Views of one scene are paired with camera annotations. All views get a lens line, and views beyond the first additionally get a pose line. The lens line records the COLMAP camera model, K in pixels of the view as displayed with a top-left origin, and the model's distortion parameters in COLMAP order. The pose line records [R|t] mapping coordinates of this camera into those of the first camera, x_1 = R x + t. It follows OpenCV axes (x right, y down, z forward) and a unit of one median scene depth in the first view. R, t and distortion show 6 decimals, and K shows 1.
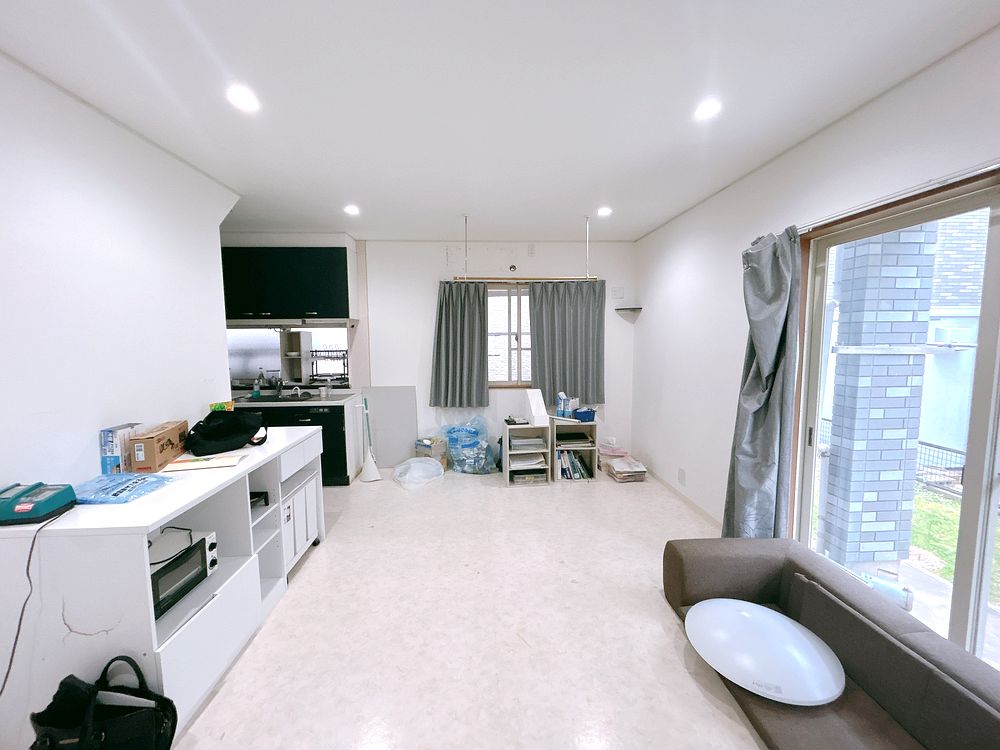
lens RADIAL K [[404.9, 0, 500.0], [0, 404.9, 375.0], [0, 0, 1]] dist [0.001468, 0.000195]
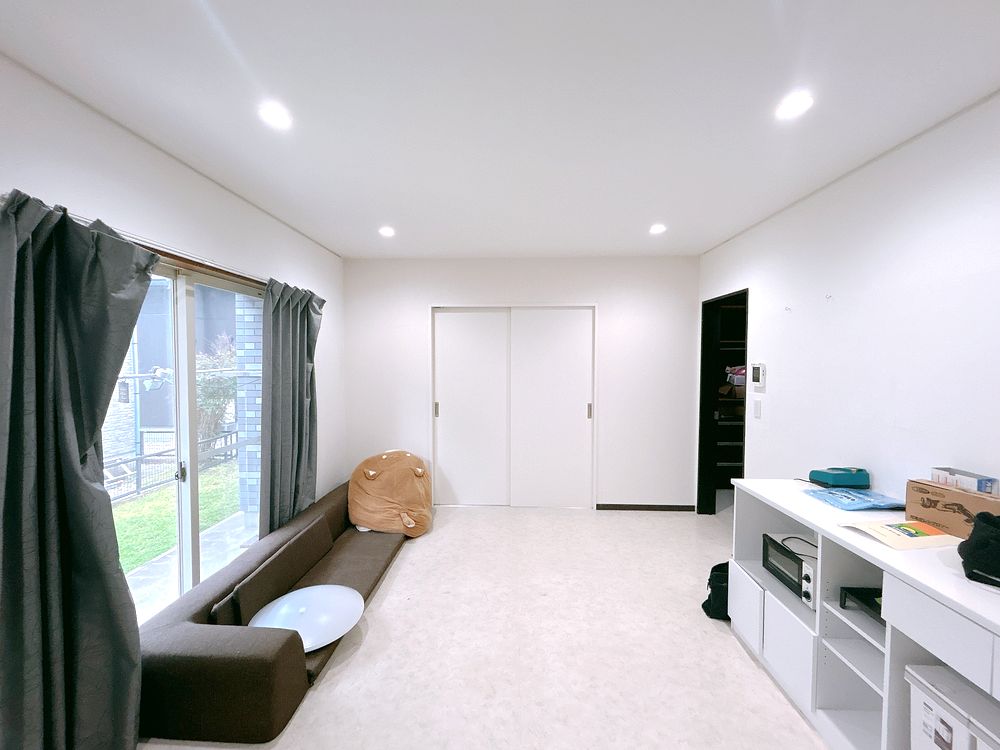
lens RADIAL K [[404.9, 0, 500.0], [0, 404.9, 375.0], [0, 0, 1]] dist [0.001468, 0.000195]
pose [[-0.995959, 0.004327, 0.089703, -0.057515], [0.015314, 0.992393, 0.122157, -0.200627], [-0.088492, 0.123037, -0.988449, 1.992864]]
